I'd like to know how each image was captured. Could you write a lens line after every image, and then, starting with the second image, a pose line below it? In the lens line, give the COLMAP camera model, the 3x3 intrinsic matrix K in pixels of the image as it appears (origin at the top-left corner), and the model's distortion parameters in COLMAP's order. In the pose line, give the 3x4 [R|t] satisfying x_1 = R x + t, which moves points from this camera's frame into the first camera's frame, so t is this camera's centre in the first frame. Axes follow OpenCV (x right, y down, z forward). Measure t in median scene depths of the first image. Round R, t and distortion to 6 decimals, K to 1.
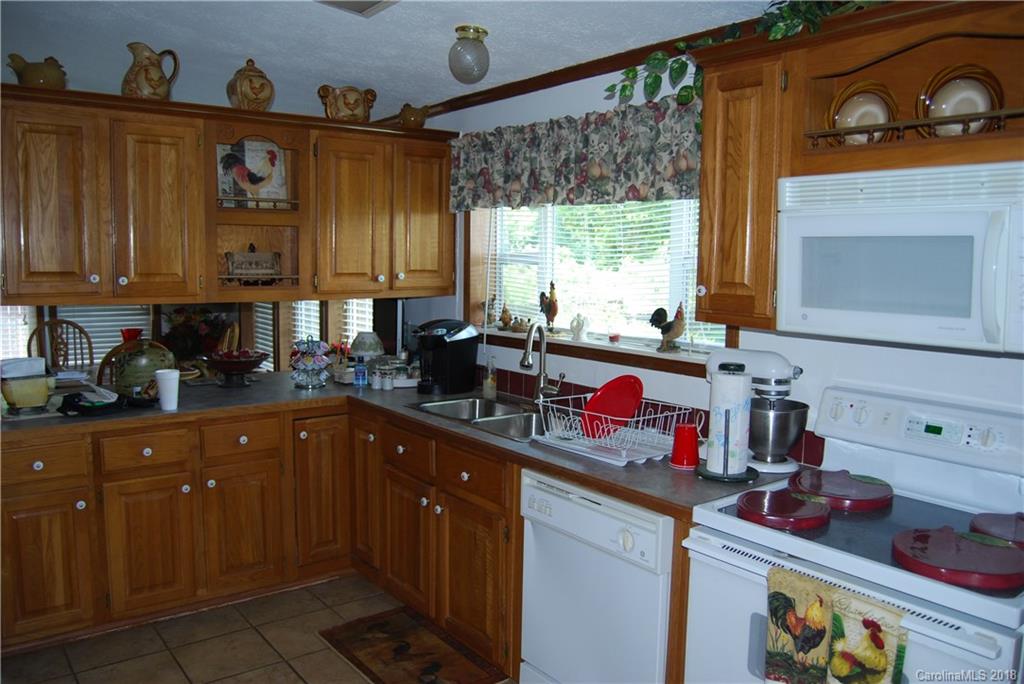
lens RADIAL K [[804.6, 0, 512.0], [0, 804.6, 342.0], [0, 0, 1]] dist [-0.085496, 0.007685]
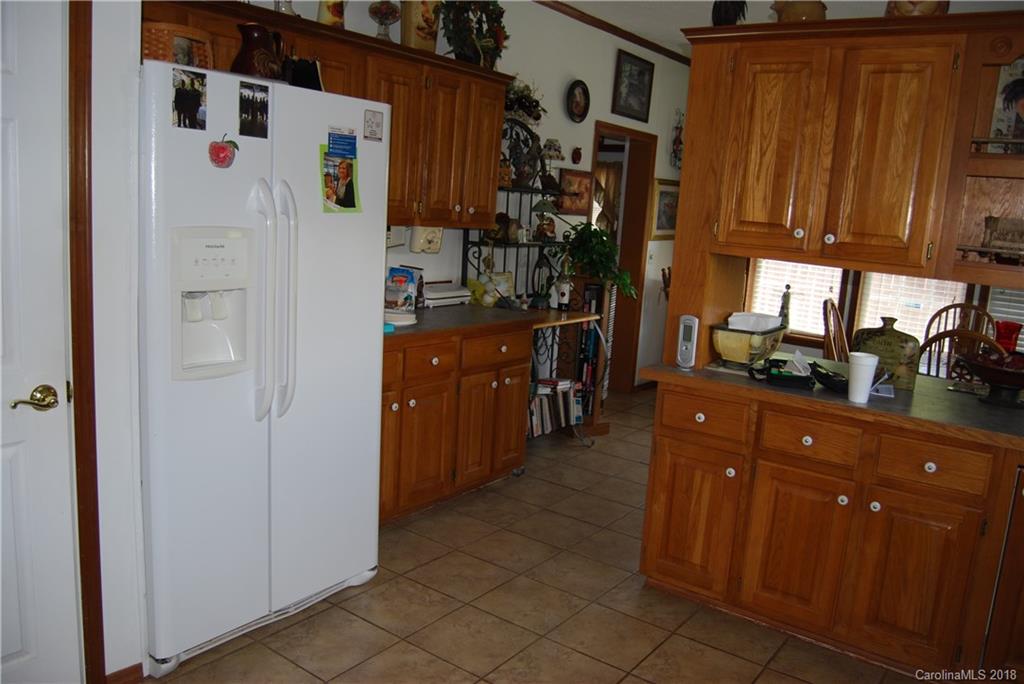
lens RADIAL K [[804.6, 0, 512.0], [0, 804.6, 342.0], [0, 0, 1]] dist [-0.085496, 0.007685]
pose [[0.271187, 0.170295, -0.947342, 0.241443], [-0.161590, 0.978310, 0.129605, -0.023942], [0.948866, 0.117934, 0.292823, 0.430812]]
